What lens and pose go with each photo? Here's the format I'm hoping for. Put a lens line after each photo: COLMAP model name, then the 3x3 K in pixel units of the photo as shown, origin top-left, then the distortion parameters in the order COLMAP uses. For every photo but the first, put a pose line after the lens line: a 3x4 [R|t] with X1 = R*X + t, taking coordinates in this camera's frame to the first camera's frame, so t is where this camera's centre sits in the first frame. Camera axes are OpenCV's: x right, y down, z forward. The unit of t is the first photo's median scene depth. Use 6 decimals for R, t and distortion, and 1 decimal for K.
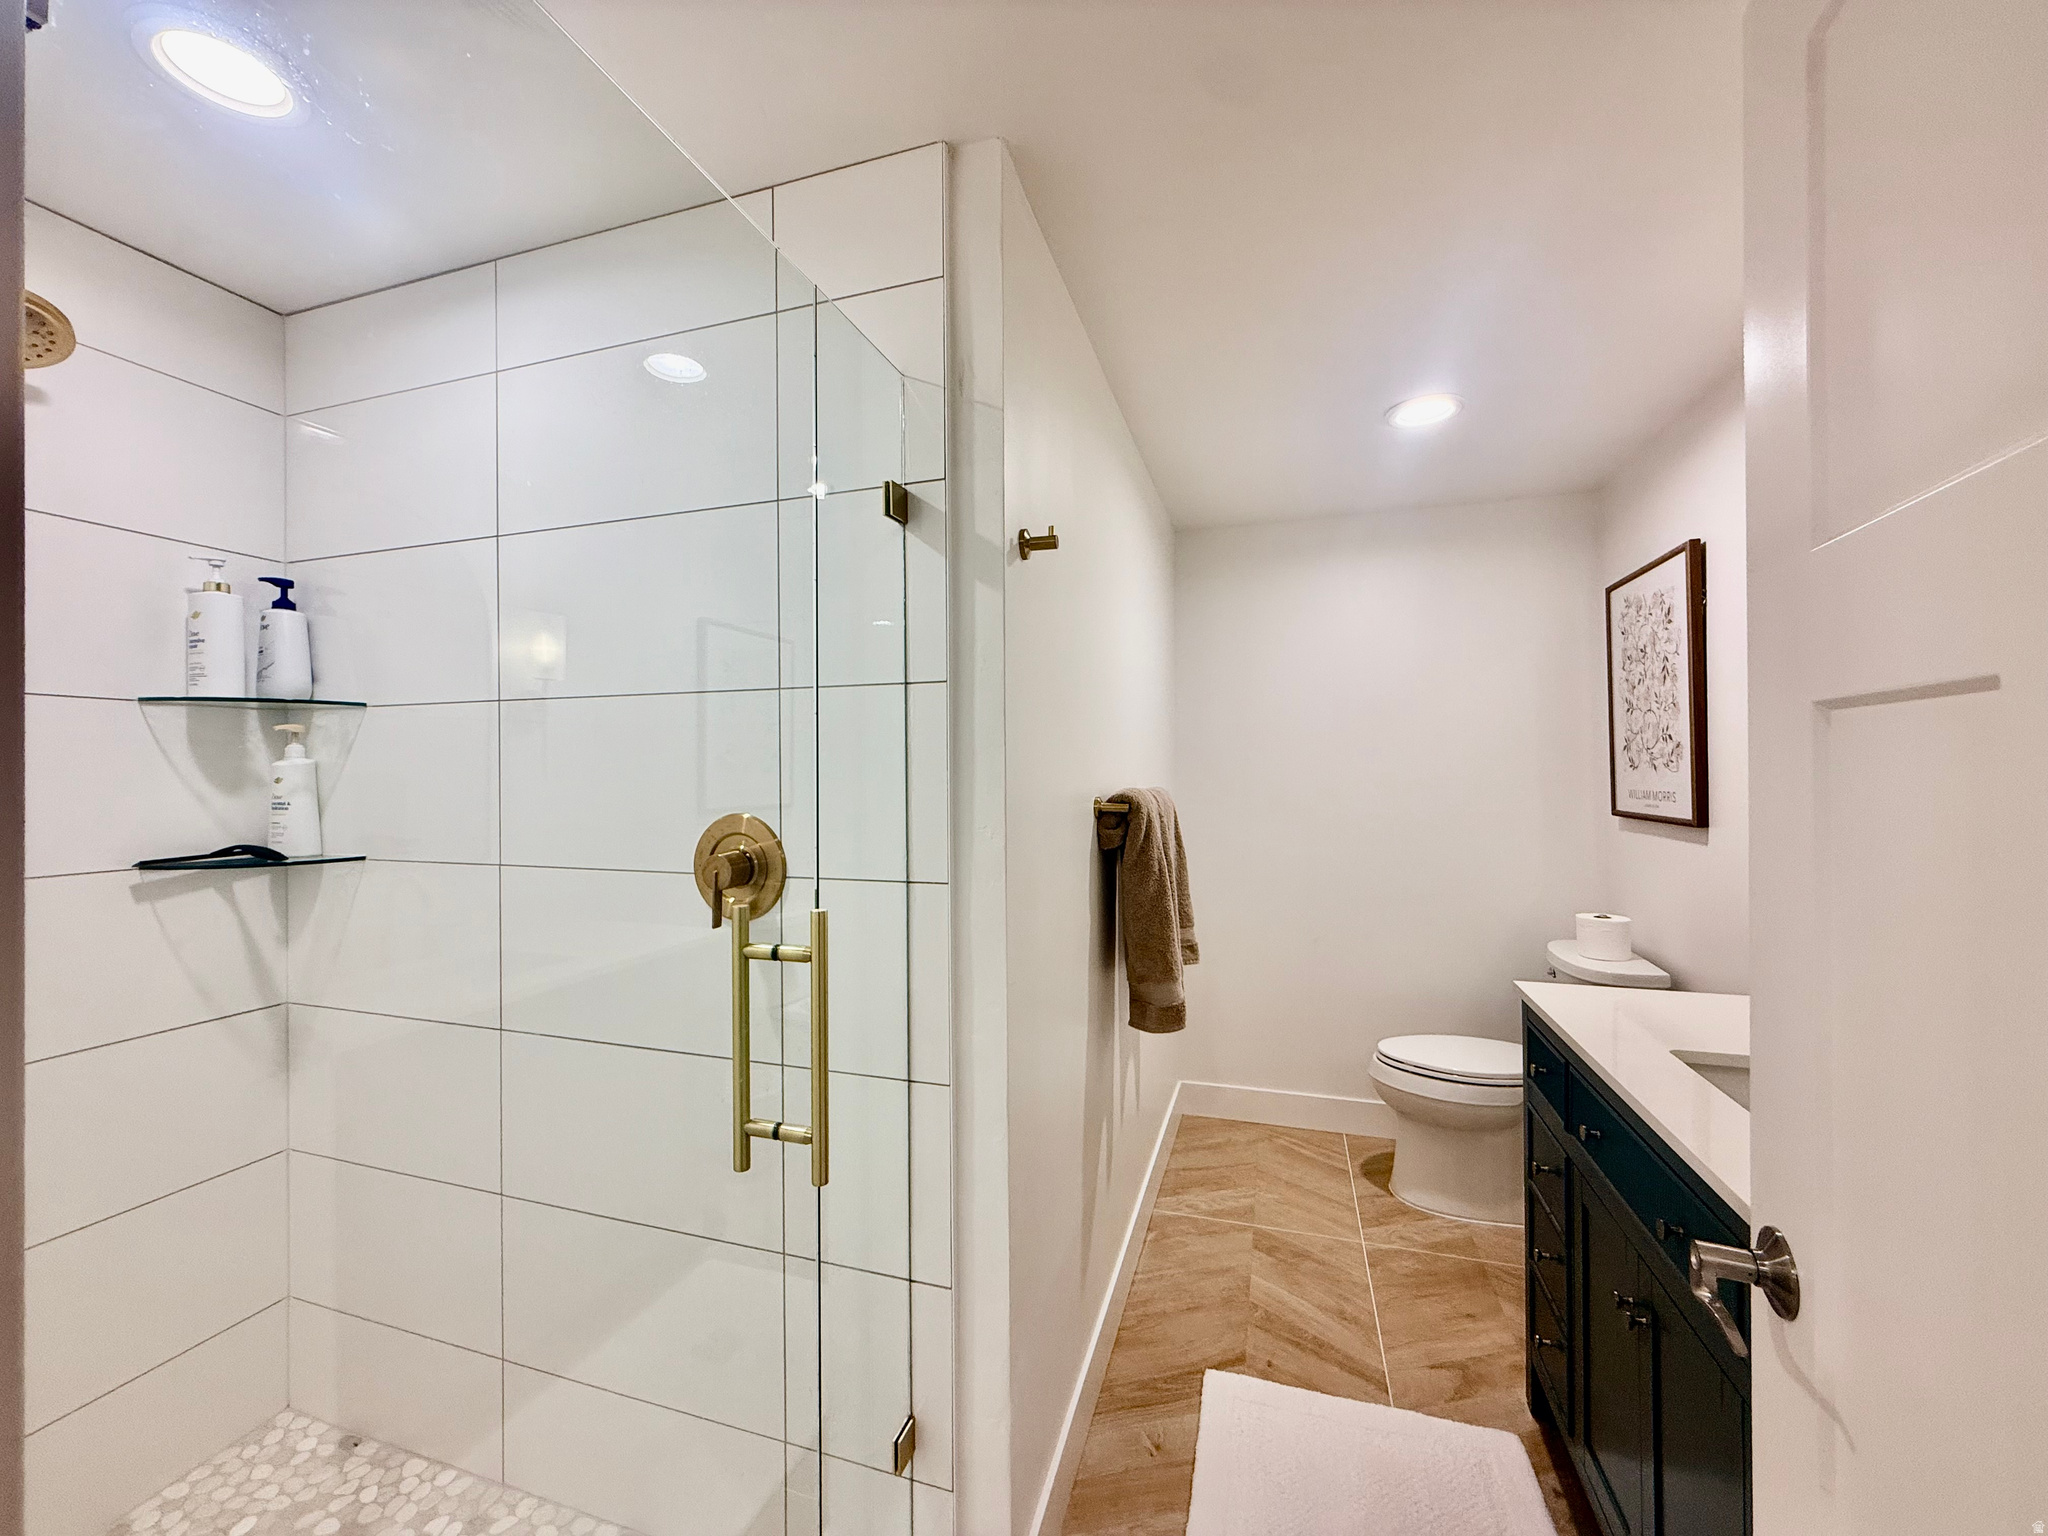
lens RADIAL K [[813.6, 0, 1013.6], [0, 813.6, 770.2], [0, 0, 1]] dist [-0.000251, -0.000423]
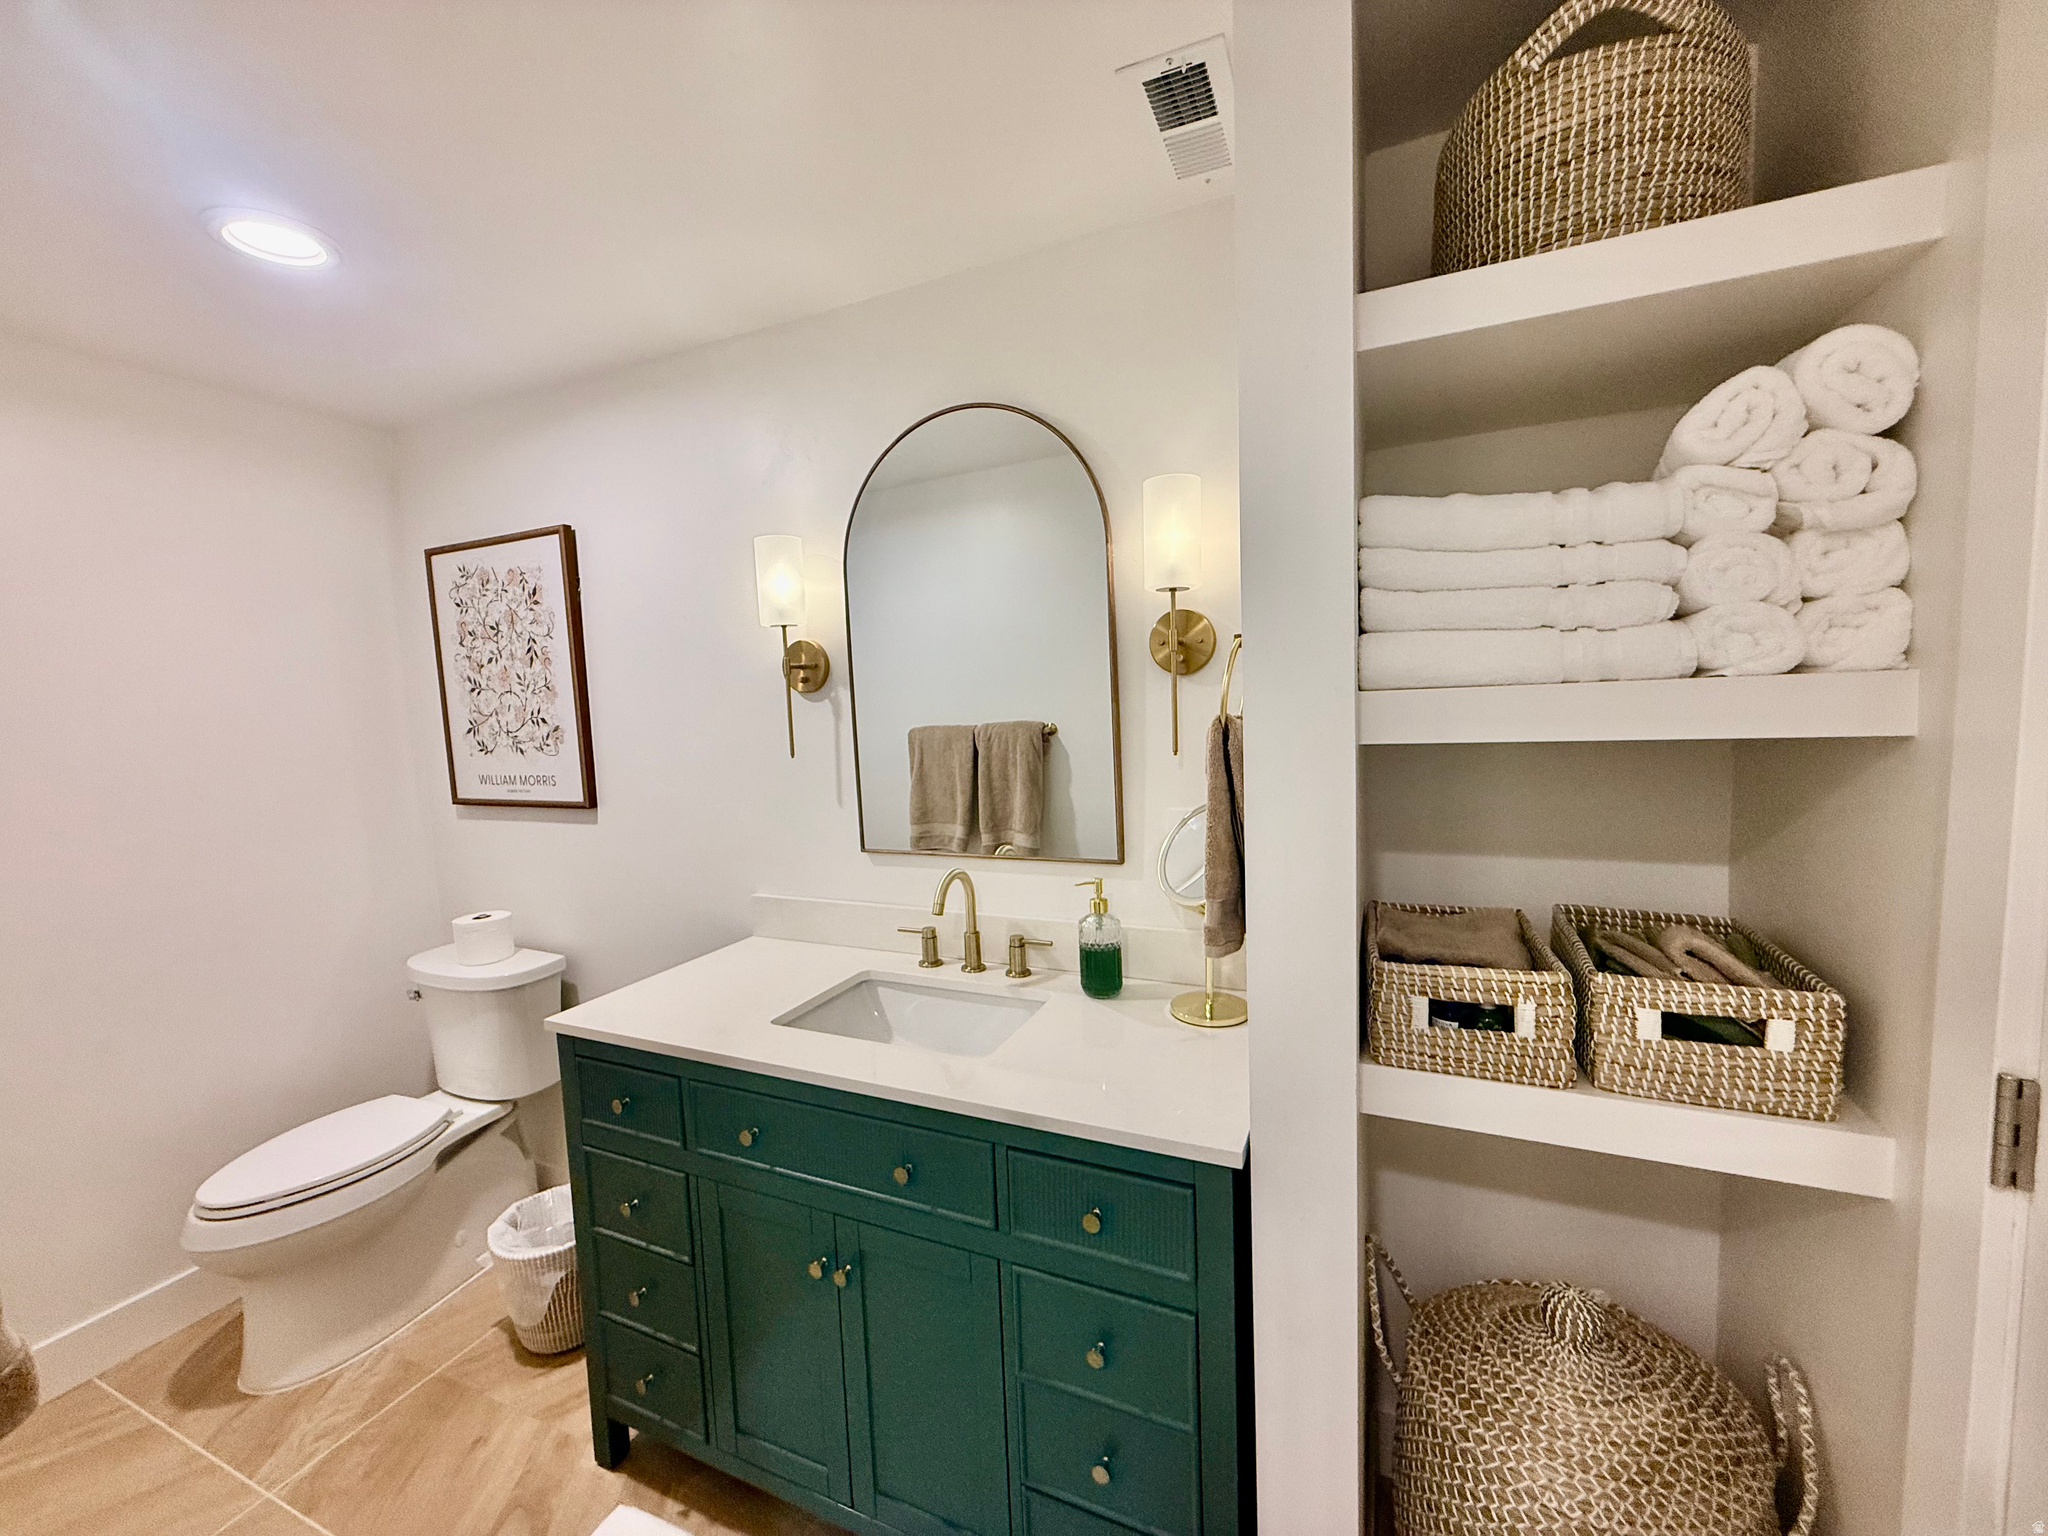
lens RADIAL K [[813.6, 0, 1018.0], [0, 813.6, 769.7], [0, 0, 1]] dist [-0.000251, -0.000423]
pose [[0.097554, -0.084521, 0.991635, -0.114491], [0.036980, 0.996007, 0.081256, -0.037683], [-0.994543, 0.028744, 0.100290, 0.306515]]
